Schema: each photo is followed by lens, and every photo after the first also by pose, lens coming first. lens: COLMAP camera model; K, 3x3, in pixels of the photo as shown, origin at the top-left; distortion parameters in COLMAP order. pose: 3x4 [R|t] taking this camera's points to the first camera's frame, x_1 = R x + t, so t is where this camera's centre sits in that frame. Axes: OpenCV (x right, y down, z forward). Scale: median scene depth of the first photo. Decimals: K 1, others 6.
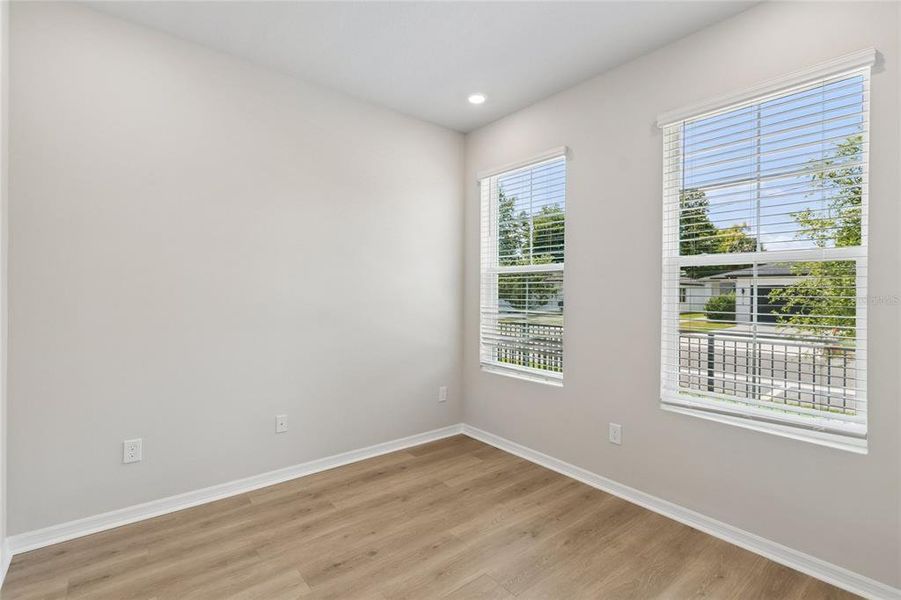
lens RADIAL K [[434.4, 0, 459.3], [0, 434.4, 301.6], [0, 0, 1]] dist [0.000730, 0.000343]
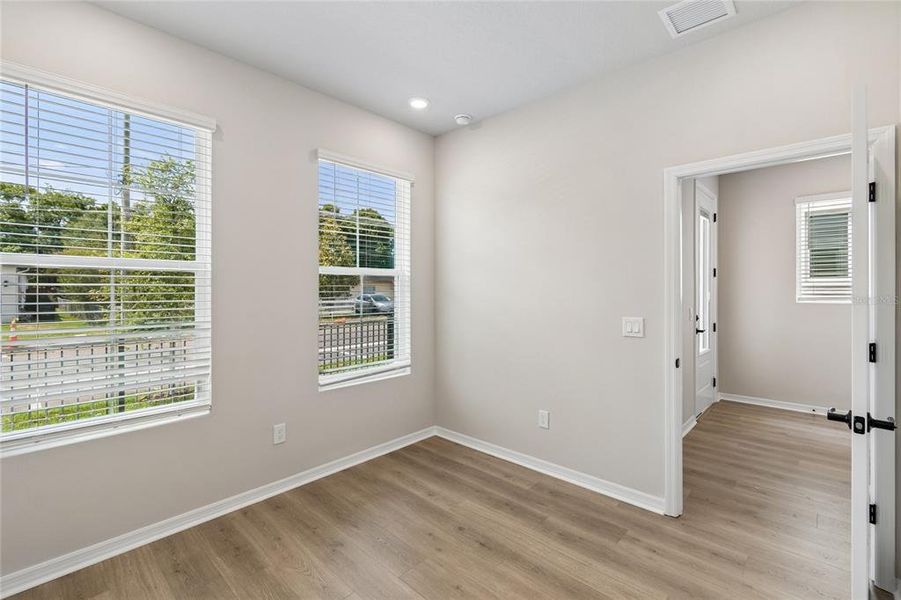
lens RADIAL K [[399.8, 0, 450.3], [0, 399.8, 297.5], [0, 0, 1]] dist [-0.000654, -0.000261]
pose [[-0.146572, -0.026625, 0.988842, -0.672283], [0.022056, 0.999301, 0.030176, -0.041065], [-0.988954, 0.026233, -0.145883, 0.780163]]
